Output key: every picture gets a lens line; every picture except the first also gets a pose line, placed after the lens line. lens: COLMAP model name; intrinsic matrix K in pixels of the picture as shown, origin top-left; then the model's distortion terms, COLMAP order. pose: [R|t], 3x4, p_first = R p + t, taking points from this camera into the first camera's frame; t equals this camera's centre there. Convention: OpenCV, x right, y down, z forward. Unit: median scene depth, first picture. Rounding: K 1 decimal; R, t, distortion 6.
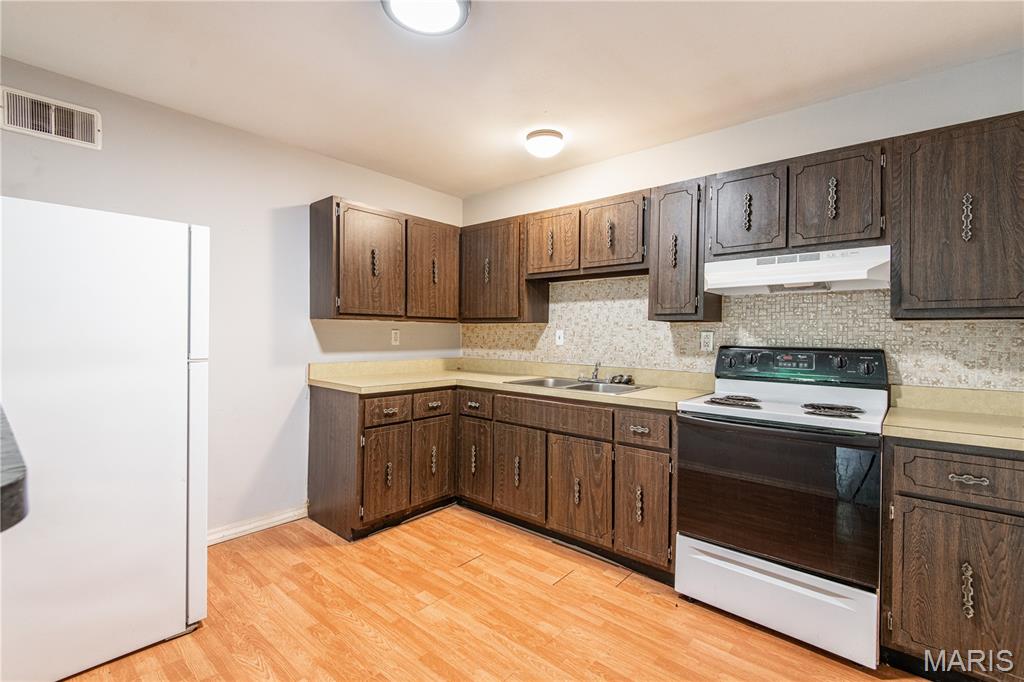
lens RADIAL K [[463.6, 0, 508.5], [0, 463.6, 334.7], [0, 0, 1]] dist [0.002866, -0.000848]
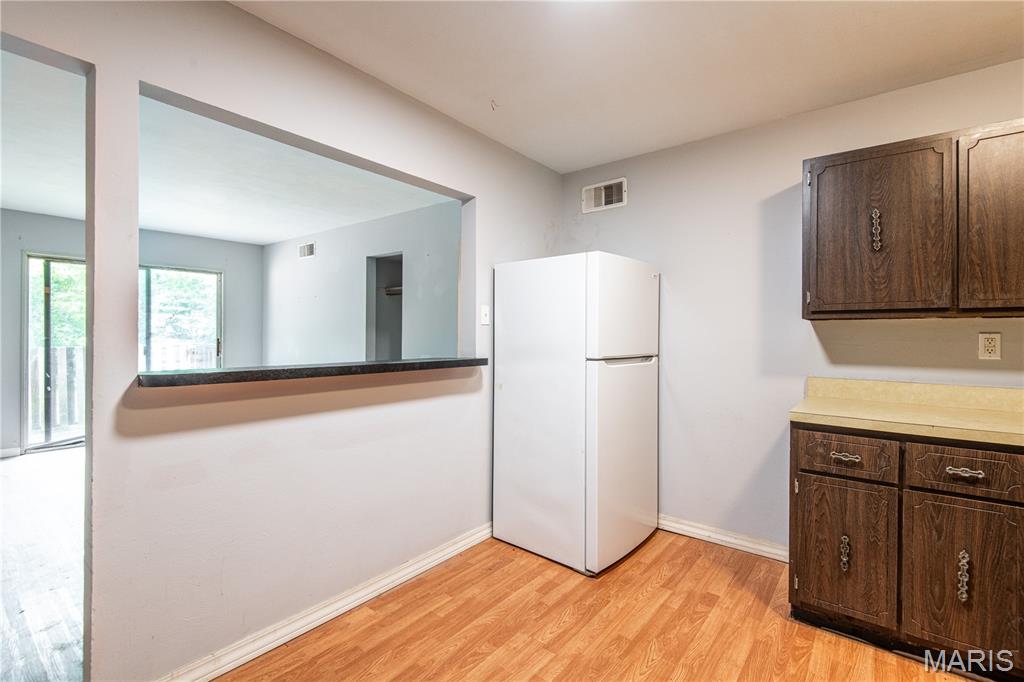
lens RADIAL K [[463.6, 0, 508.5], [0, 463.6, 334.7], [0, 0, 1]] dist [0.002866, -0.000848]
pose [[0.031490, -0.009734, -0.999457, 0.449015], [-0.002345, 0.999949, -0.009813, -0.001157], [0.999501, 0.002653, 0.031465, 0.583107]]
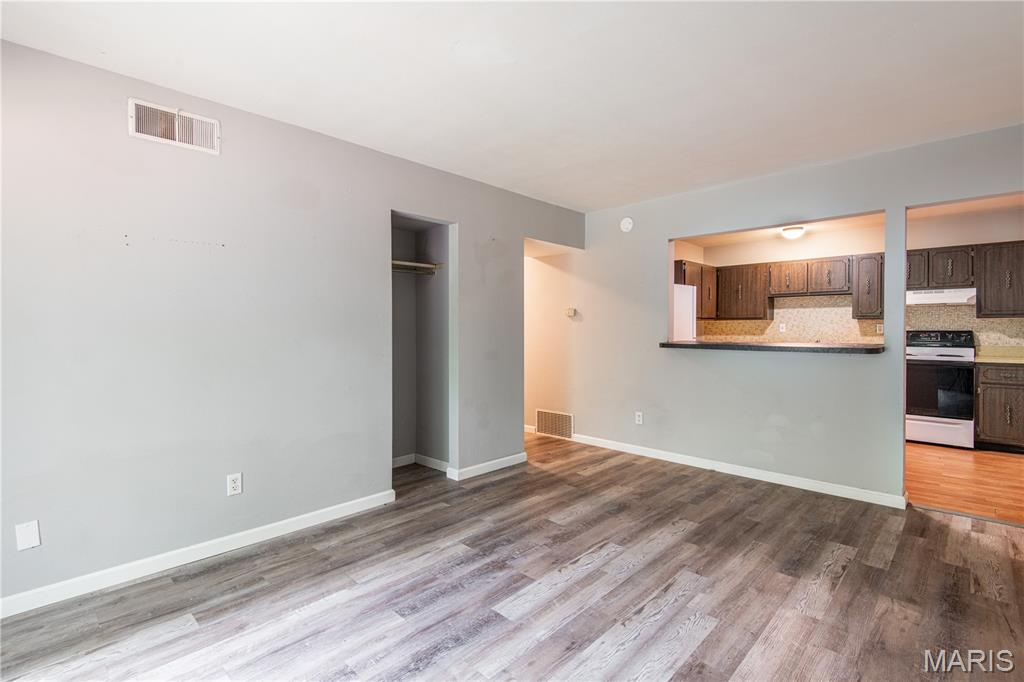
lens RADIAL K [[477.7, 0, 517.0], [0, 477.7, 330.9], [0, 0, 1]] dist [0.001938, -0.000445]
pose [[0.998793, -0.011615, -0.047715, -1.103594], [0.011852, 0.999919, 0.004675, -0.004607], [0.047657, -0.005234, 0.998850, -1.221720]]
